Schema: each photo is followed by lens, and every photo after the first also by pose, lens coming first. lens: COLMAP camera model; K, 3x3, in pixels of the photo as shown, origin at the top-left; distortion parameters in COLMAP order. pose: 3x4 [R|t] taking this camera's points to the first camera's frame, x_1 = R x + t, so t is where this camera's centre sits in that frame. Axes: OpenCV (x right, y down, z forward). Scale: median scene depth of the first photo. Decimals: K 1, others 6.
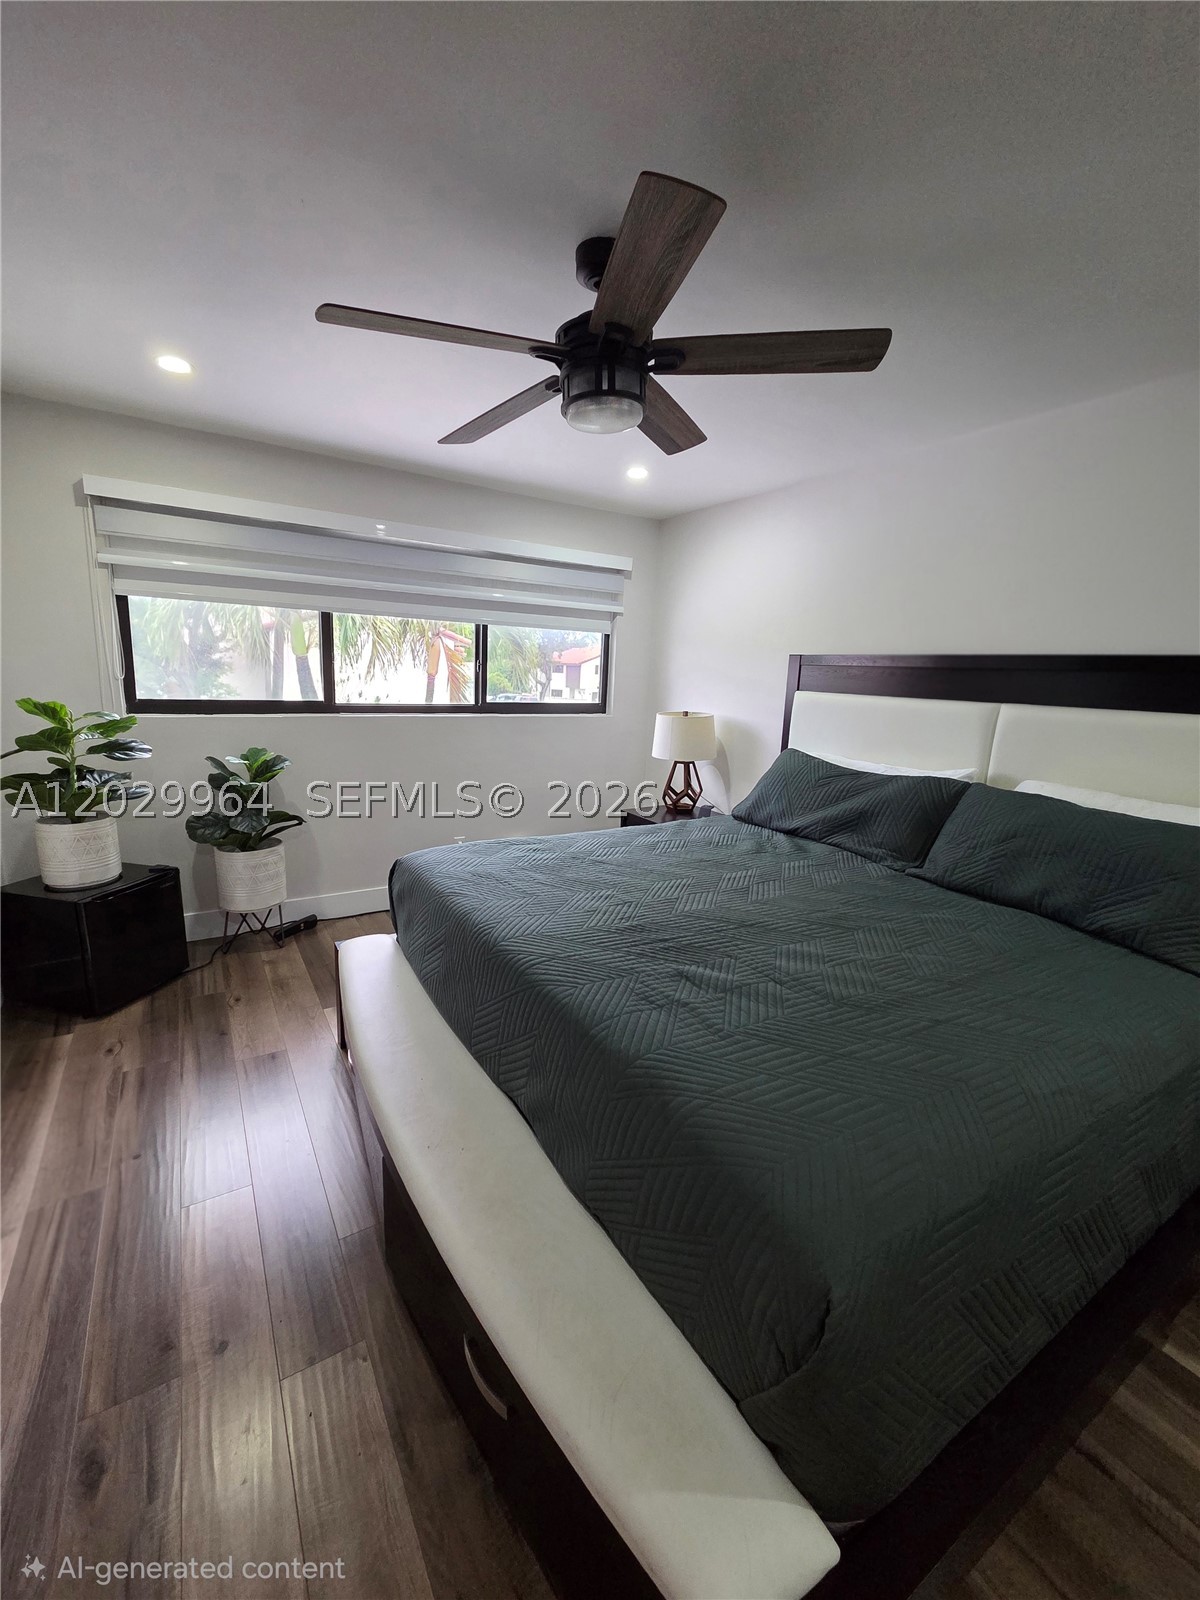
lens RADIAL K [[654.1, 0, 600.0], [0, 654.1, 800.0], [0, 0, 1]] dist [0.001704, 0.000602]
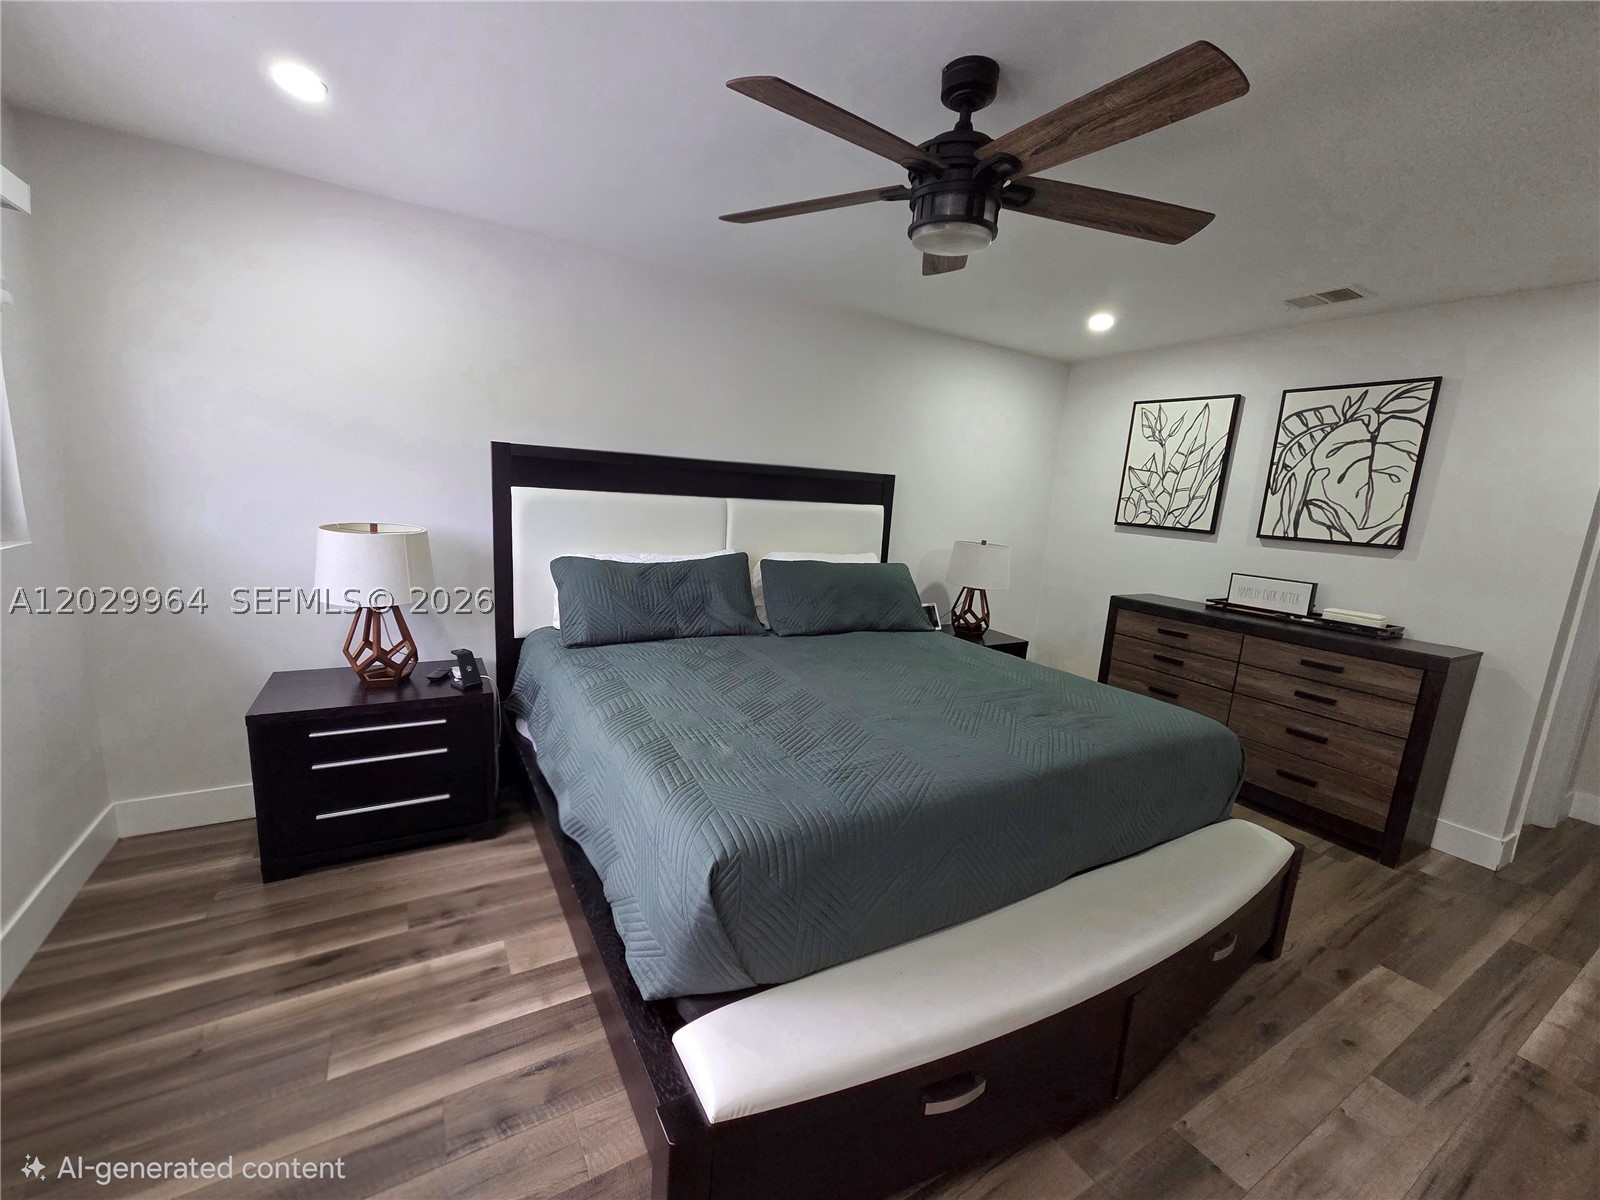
lens RADIAL K [[654.1, 0, 801.2], [0, 654.1, 608.5], [0, 0, 1]] dist [0.001704, 0.000602]
pose [[0.023787, -0.218895, 0.975458, -0.857175], [0.137205, 0.967216, 0.213699, -0.232442], [-0.990257, 0.128755, 0.053041, 0.984562]]
